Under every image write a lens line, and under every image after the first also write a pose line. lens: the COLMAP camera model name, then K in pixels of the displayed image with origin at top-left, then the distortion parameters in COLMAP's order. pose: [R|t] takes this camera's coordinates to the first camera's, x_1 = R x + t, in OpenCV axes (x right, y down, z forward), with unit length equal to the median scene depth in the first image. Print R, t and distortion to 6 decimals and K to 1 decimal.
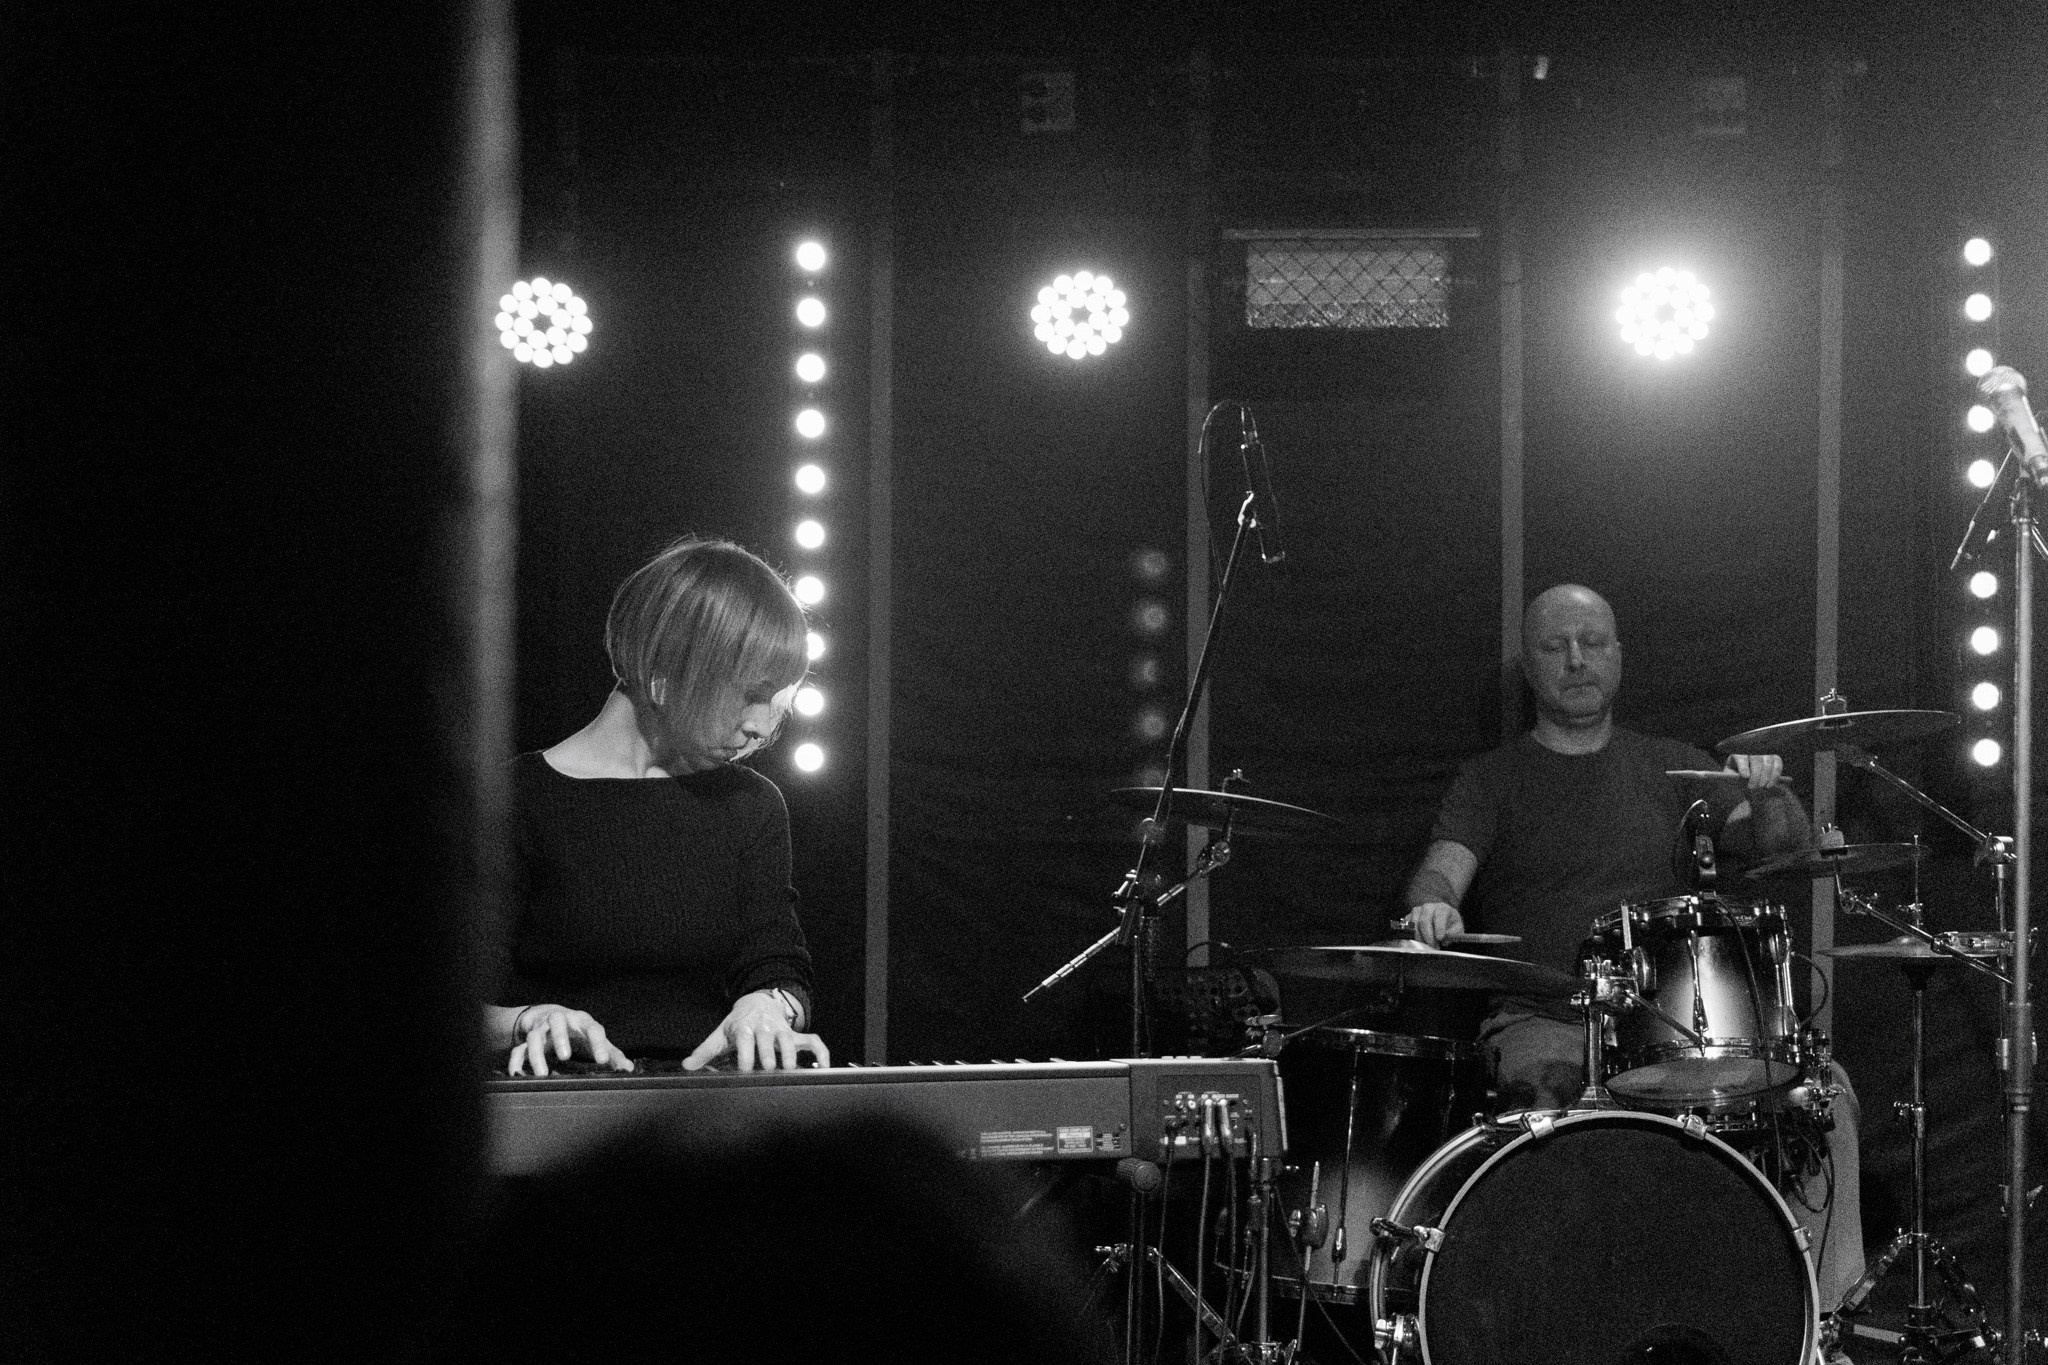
lens RADIAL K [[3954.6, 0, 1082.7], [0, 3954.6, 743.0], [0, 0, 1]] dist [0.069662, 0.000000]
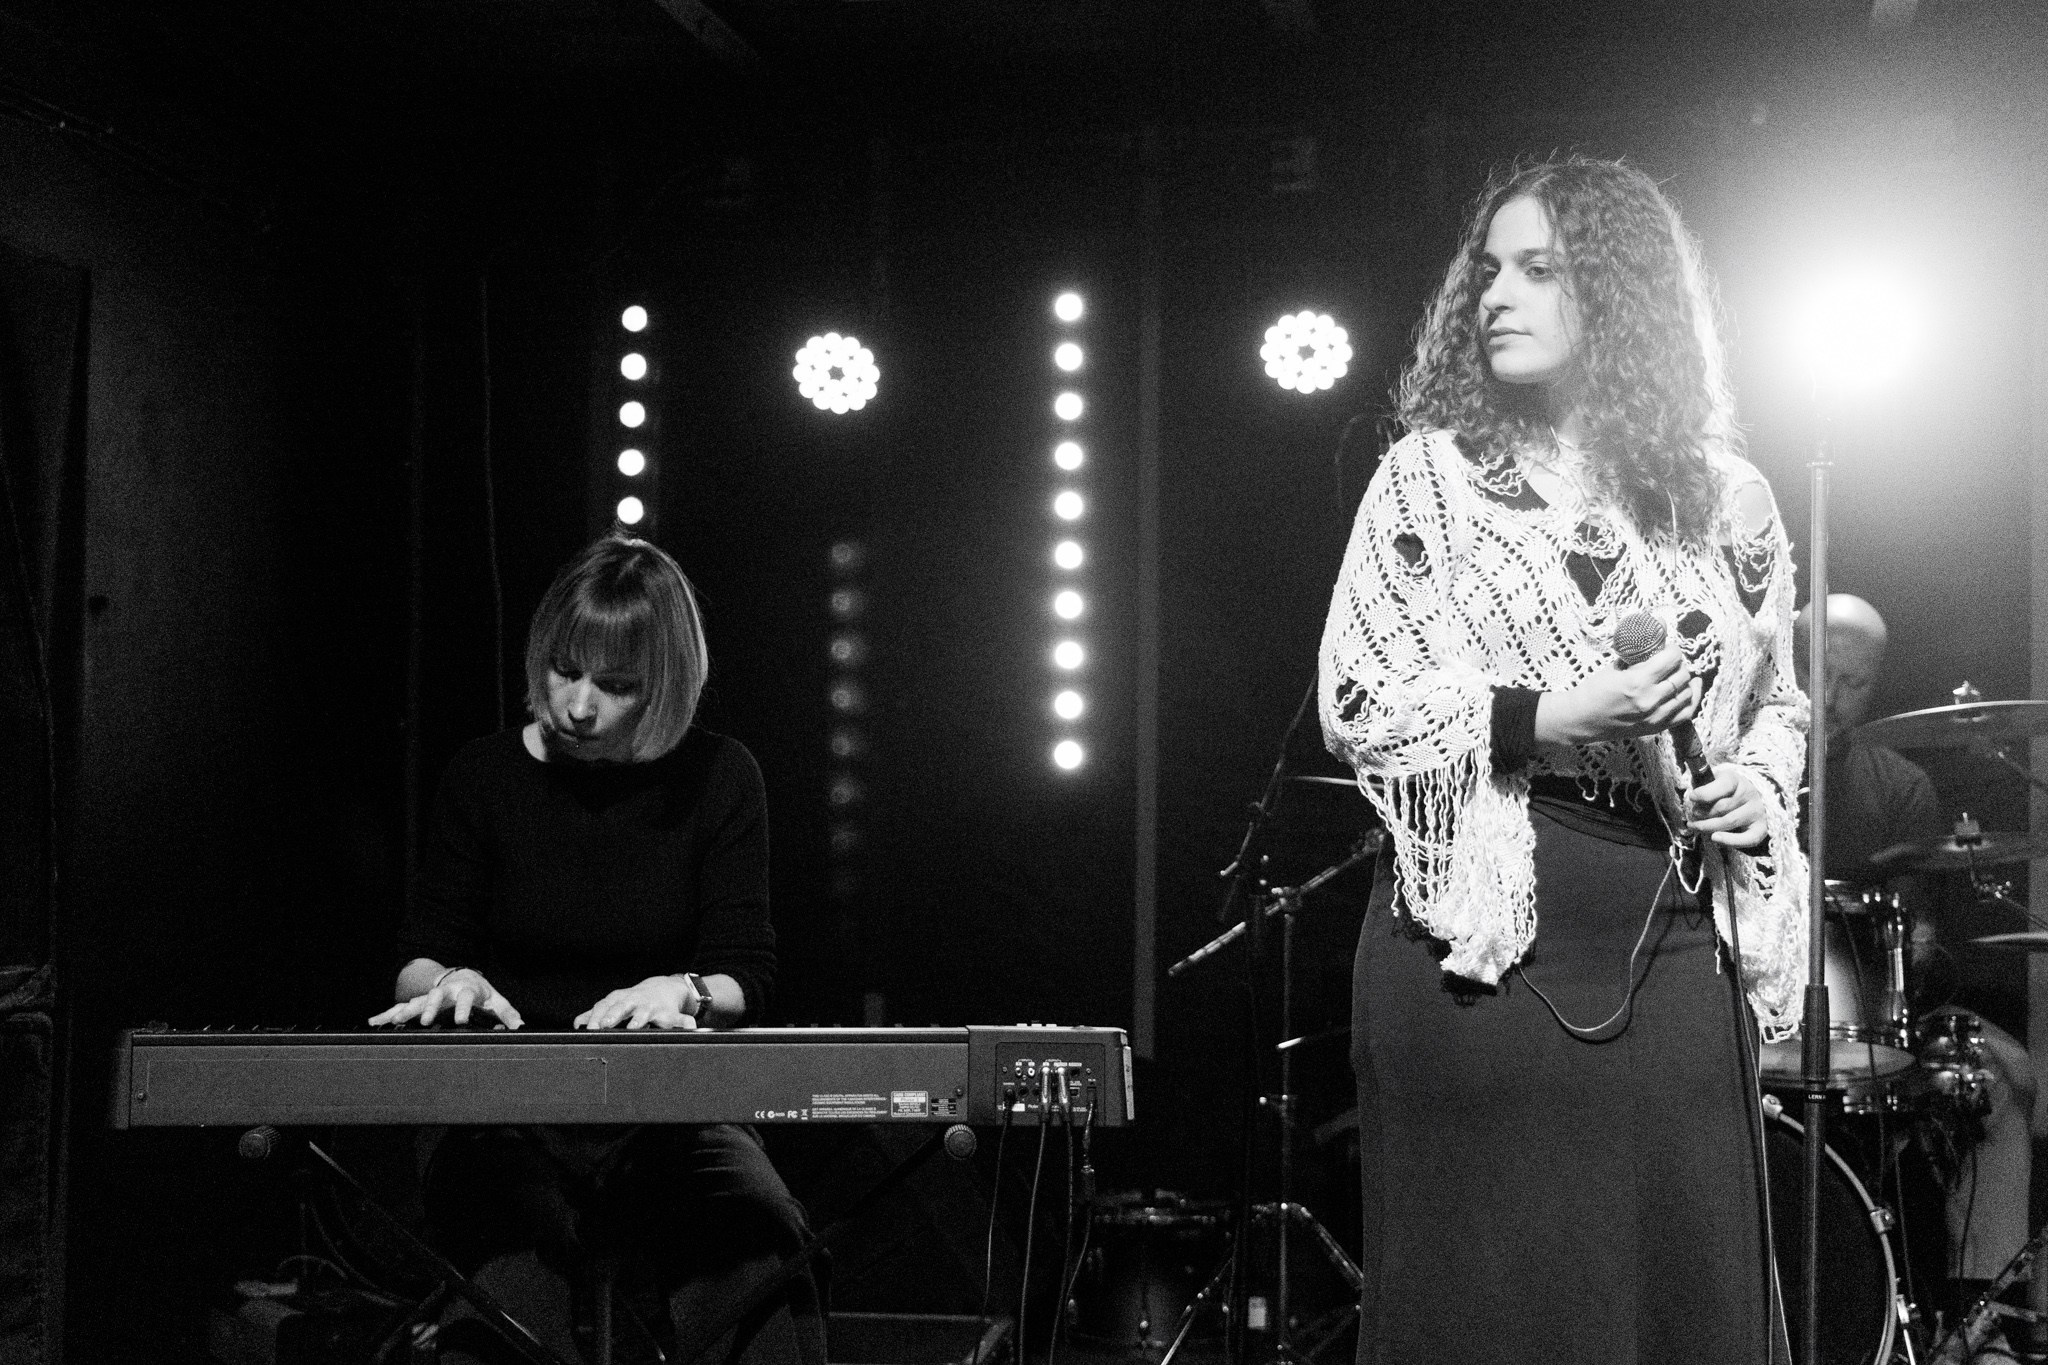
lens RADIAL K [[3152.1, 0, 1016.9], [0, 3152.1, 693.2], [0, 0, 1]] dist [0.011120, 0.000000]
pose [[0.972634, -0.004358, -0.232302, 0.142710], [-0.002014, 0.999628, -0.027186, 0.012034], [0.232334, 0.026910, 0.972264, 0.153455]]
